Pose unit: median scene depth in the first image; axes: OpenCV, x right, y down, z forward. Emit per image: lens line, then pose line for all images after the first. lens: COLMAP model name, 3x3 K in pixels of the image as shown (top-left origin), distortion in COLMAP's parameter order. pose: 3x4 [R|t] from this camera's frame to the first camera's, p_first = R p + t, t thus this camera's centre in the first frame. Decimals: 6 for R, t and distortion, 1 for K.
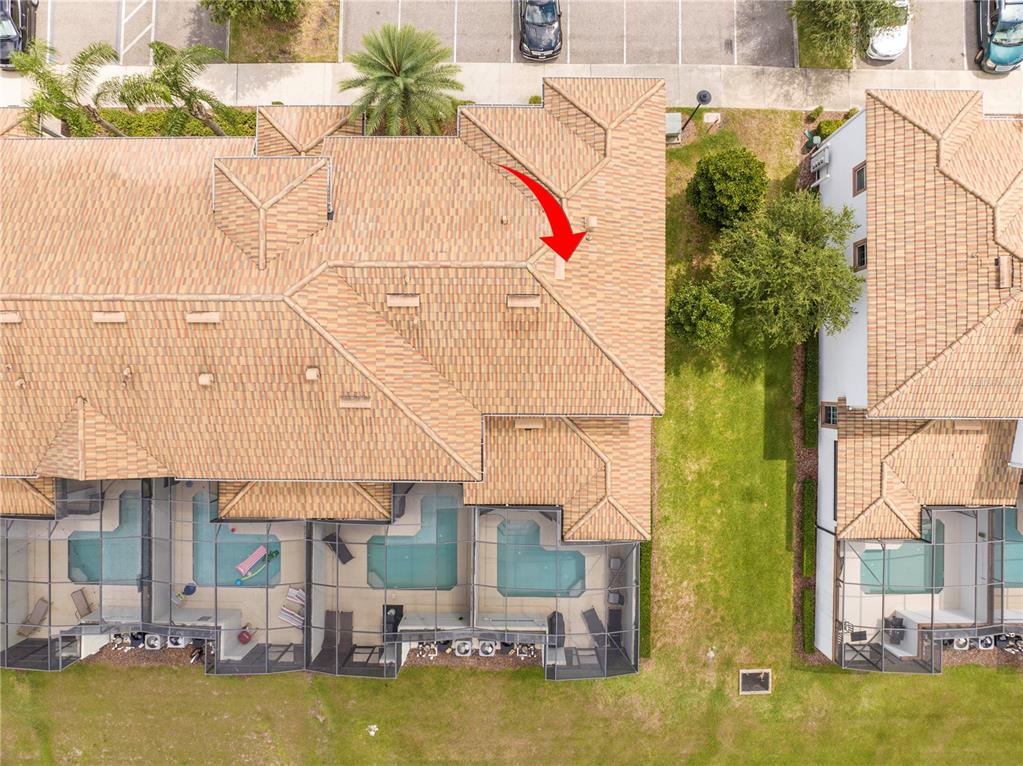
lens RADIAL K [[717.2, 0, 517.0], [0, 717.2, 380.8], [0, 0, 1]] dist [-0.049082, 0.020102]
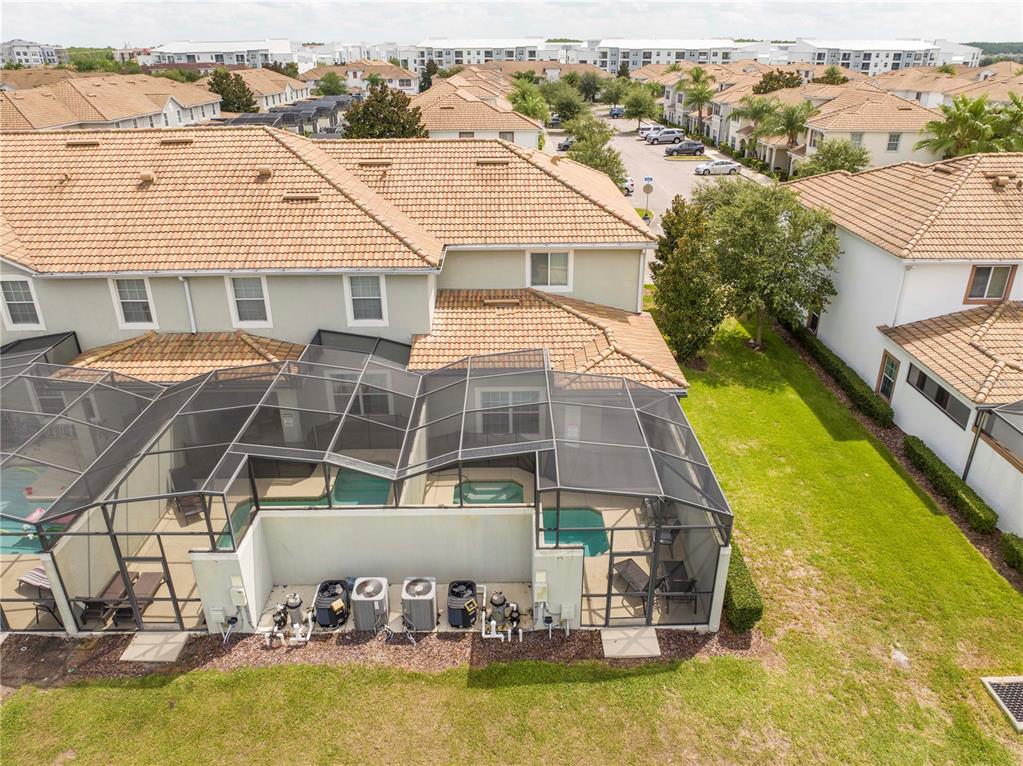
lens RADIAL K [[717.2, 0, 517.0], [0, 717.2, 380.8], [0, 0, 1]] dist [-0.049082, 0.020102]
pose [[0.999802, -0.010075, 0.017171, 0.018031], [0.019836, 0.430435, -0.902403, 0.797297], [0.001700, 0.902565, 0.430550, 0.708491]]
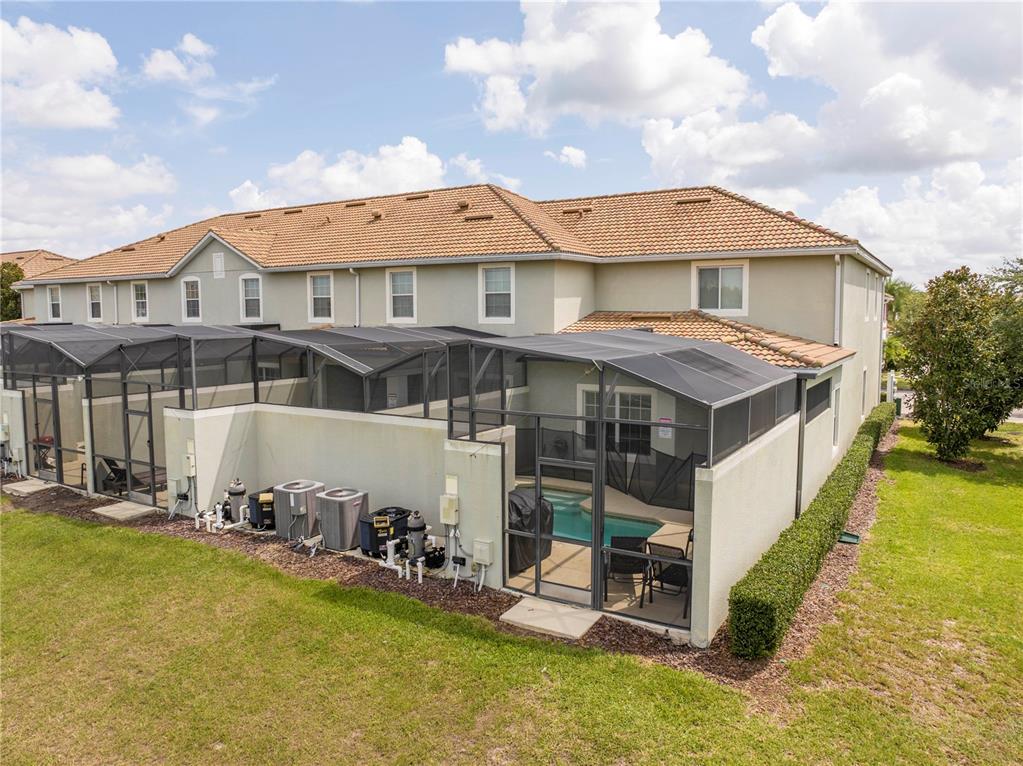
lens RADIAL K [[734.4, 0, 508.0], [0, 734.4, 362.8], [0, 0, 1]] dist [-0.032412, -0.001110]
pose [[0.851232, 0.034814, -0.523634, 0.254809], [-0.524759, 0.067265, -0.848589, 0.702646], [0.005680, 0.997128, 0.075527, 0.954788]]
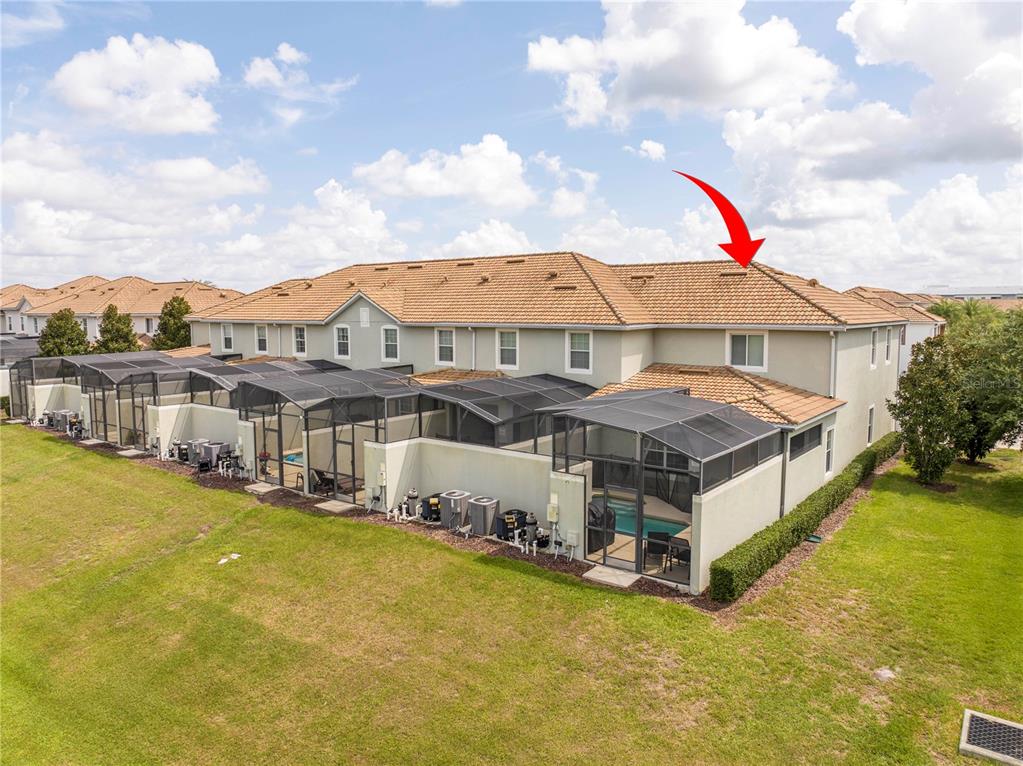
lens RADIAL K [[730.7, 0, 511.3], [0, 730.7, 365.5], [0, 0, 1]] dist [-0.006920, -0.032558]
pose [[0.794117, 0.048369, -0.605837, 0.380278], [-0.607741, 0.072009, -0.790864, 0.911674], [0.005372, 0.996230, 0.086580, 0.878081]]
